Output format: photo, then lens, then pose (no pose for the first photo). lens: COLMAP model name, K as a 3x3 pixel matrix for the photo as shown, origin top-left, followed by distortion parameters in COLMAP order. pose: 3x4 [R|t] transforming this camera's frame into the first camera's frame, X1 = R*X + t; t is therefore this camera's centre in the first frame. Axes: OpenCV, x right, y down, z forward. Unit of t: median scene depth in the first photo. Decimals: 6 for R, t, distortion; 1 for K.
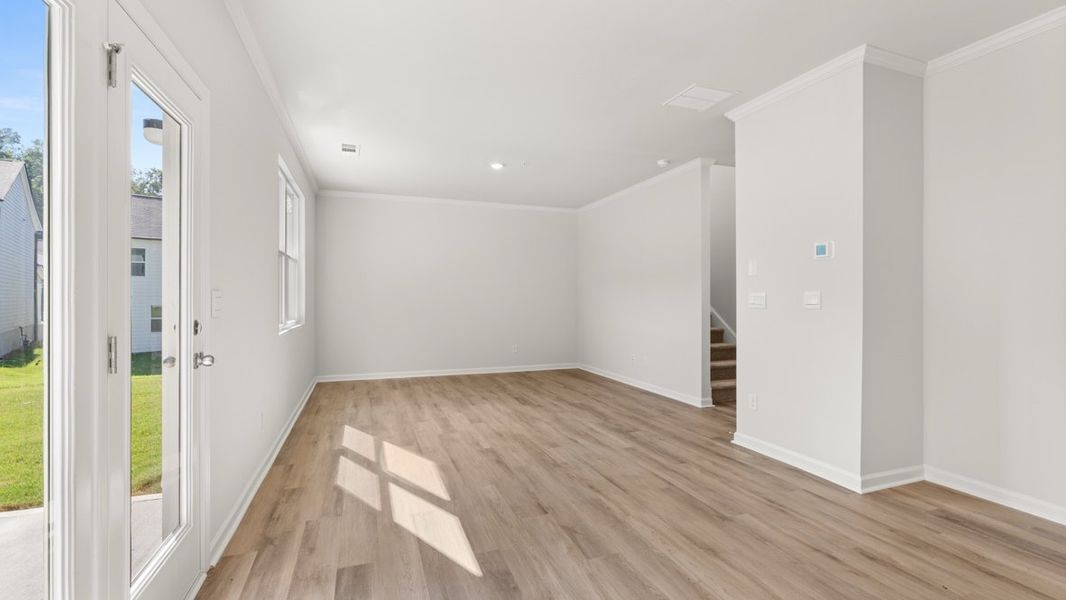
lens RADIAL K [[462.8, 0, 532.5], [0, 462.8, 294.1], [0, 0, 1]] dist [-0.005231, -0.000116]
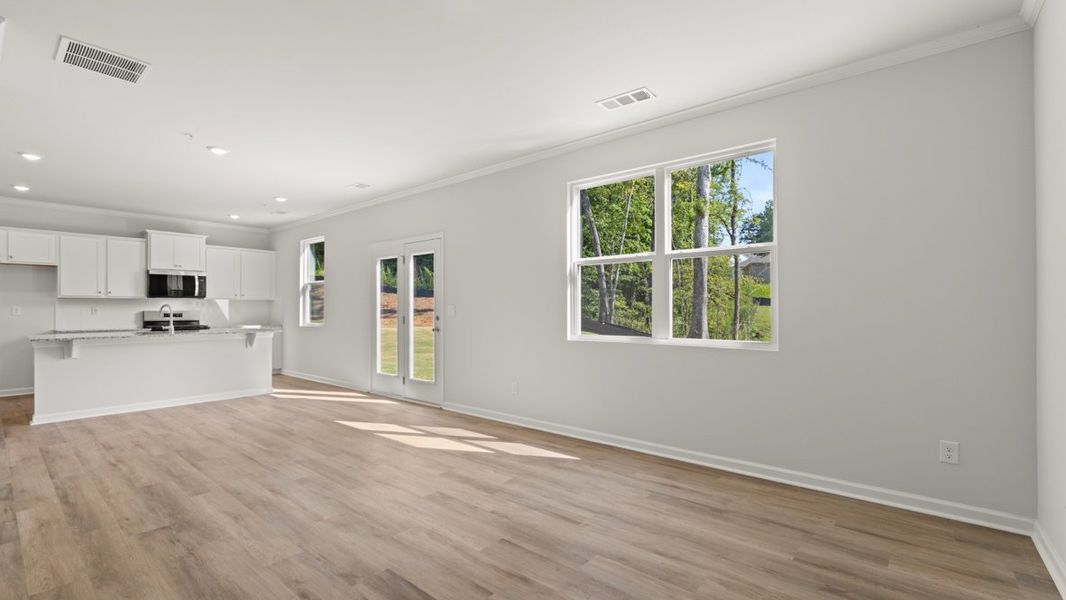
lens RADIAL K [[458.8, 0, 533.0], [0, 458.8, 300.0], [0, 0, 1]] dist [0.001037, -0.000238]
pose [[-0.865241, -0.007147, -0.501305, 0.110314], [0.005878, 0.999685, -0.024397, 0.016234], [0.501322, -0.024057, -0.864927, 2.018902]]
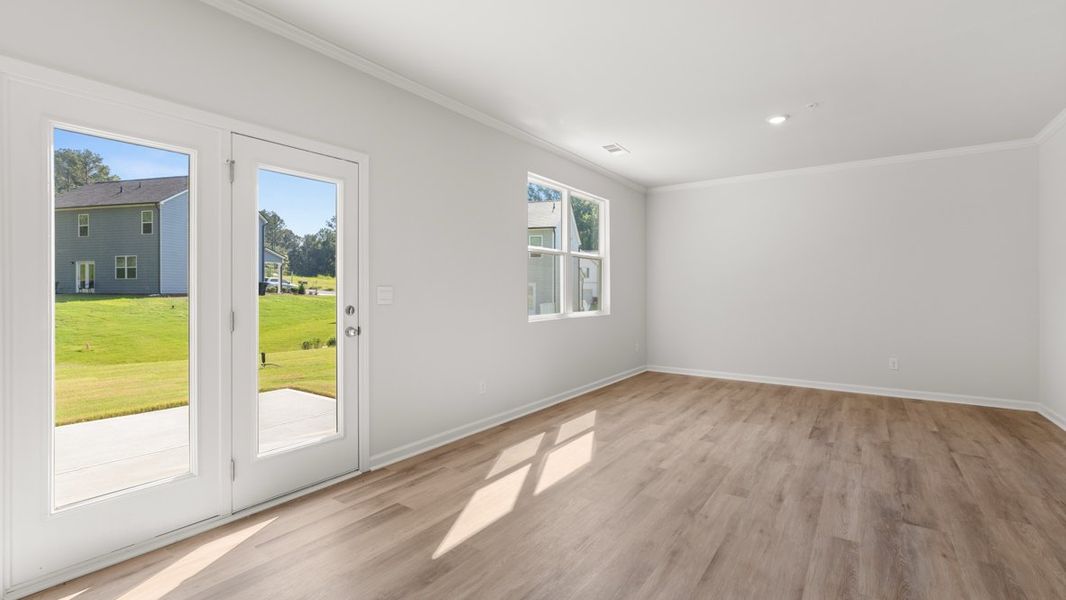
lens RADIAL K [[462.8, 0, 532.5], [0, 462.8, 294.1], [0, 0, 1]] dist [-0.005231, -0.000116]
pose [[0.562713, 0.002414, -0.826649, 0.480203], [0.009474, 0.999911, 0.009369, 0.002176], [0.826598, -0.013104, 0.562640, 0.332266]]
